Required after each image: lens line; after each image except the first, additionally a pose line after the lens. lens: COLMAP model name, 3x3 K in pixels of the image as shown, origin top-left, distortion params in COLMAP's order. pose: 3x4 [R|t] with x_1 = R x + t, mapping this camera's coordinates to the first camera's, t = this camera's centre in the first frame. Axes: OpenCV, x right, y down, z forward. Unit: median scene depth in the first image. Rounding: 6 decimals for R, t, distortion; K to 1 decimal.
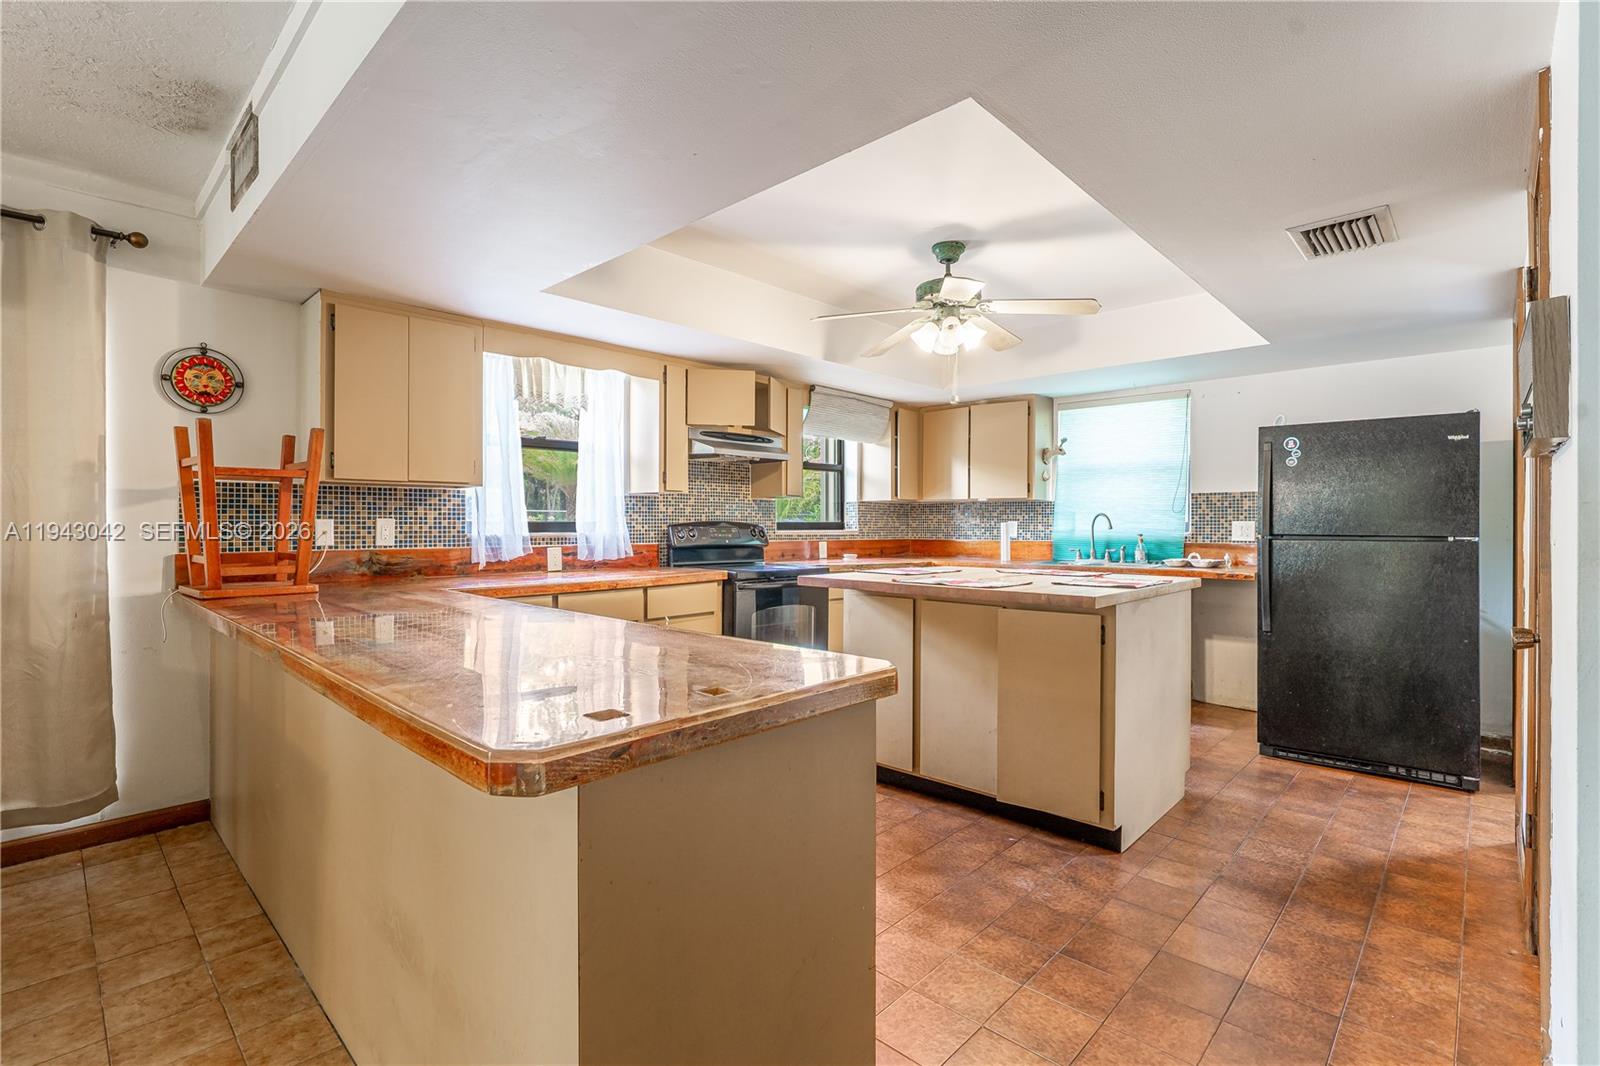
lens RADIAL K [[716.8, 0, 804.2], [0, 716.8, 524.1], [0, 0, 1]] dist [-0.008264, 0.002893]
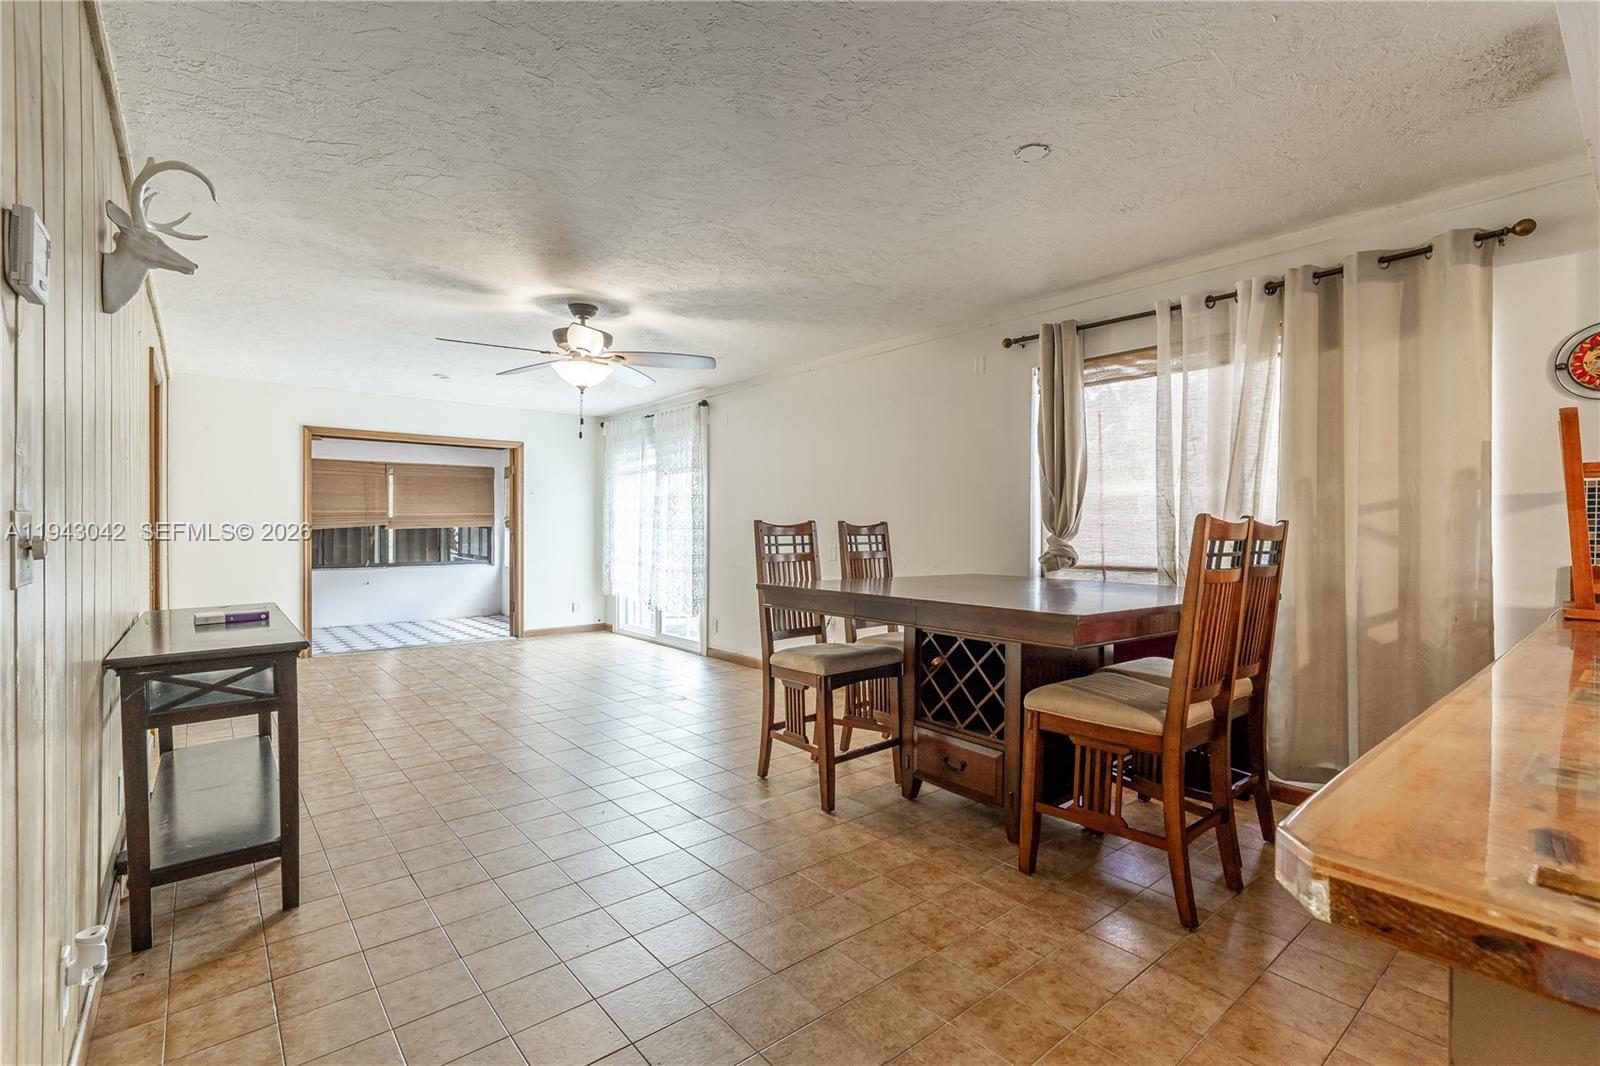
lens RADIAL K [[716.8, 0, 803.8], [0, 716.8, 532.3], [0, 0, 1]] dist [-0.008264, 0.002893]
pose [[-0.115682, 0.004920, -0.993274, 0.108805], [-0.005292, 0.999970, 0.005569, 0.001433], [0.993272, 0.005901, -0.115653, 0.176269]]
